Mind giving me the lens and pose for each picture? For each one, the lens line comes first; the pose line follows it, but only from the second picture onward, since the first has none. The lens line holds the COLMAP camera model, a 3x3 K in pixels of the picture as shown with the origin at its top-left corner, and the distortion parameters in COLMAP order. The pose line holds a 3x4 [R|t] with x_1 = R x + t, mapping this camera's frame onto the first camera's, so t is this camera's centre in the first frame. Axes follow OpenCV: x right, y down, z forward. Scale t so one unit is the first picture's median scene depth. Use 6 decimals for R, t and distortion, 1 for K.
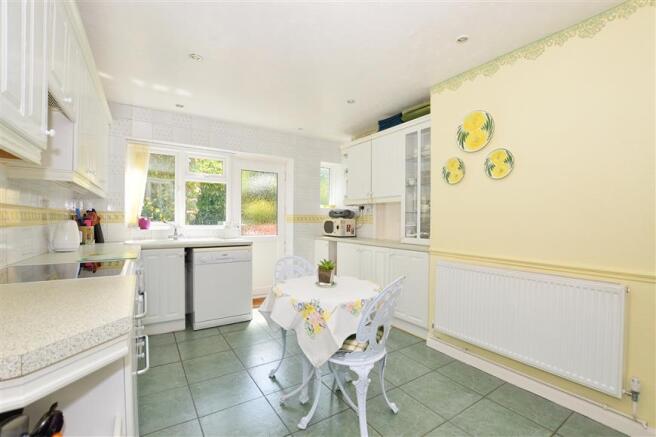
lens RADIAL K [[288.8, 0, 336.3], [0, 288.8, 221.2], [0, 0, 1]] dist [-0.020527, 0.000141]
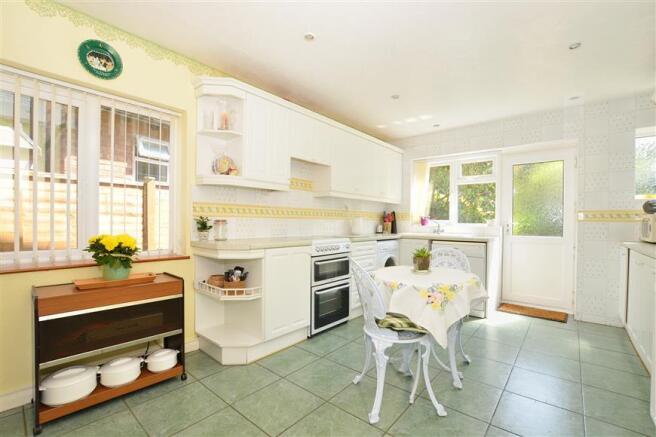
lens RADIAL K [[288.8, 0, 336.3], [0, 288.8, 221.2], [0, 0, 1]] dist [-0.020527, 0.000141]
pose [[0.275710, -0.006034, -0.961222, 0.506045], [-0.019908, 0.999730, -0.011986, 0.032149], [0.961035, 0.022441, 0.275516, 0.240194]]
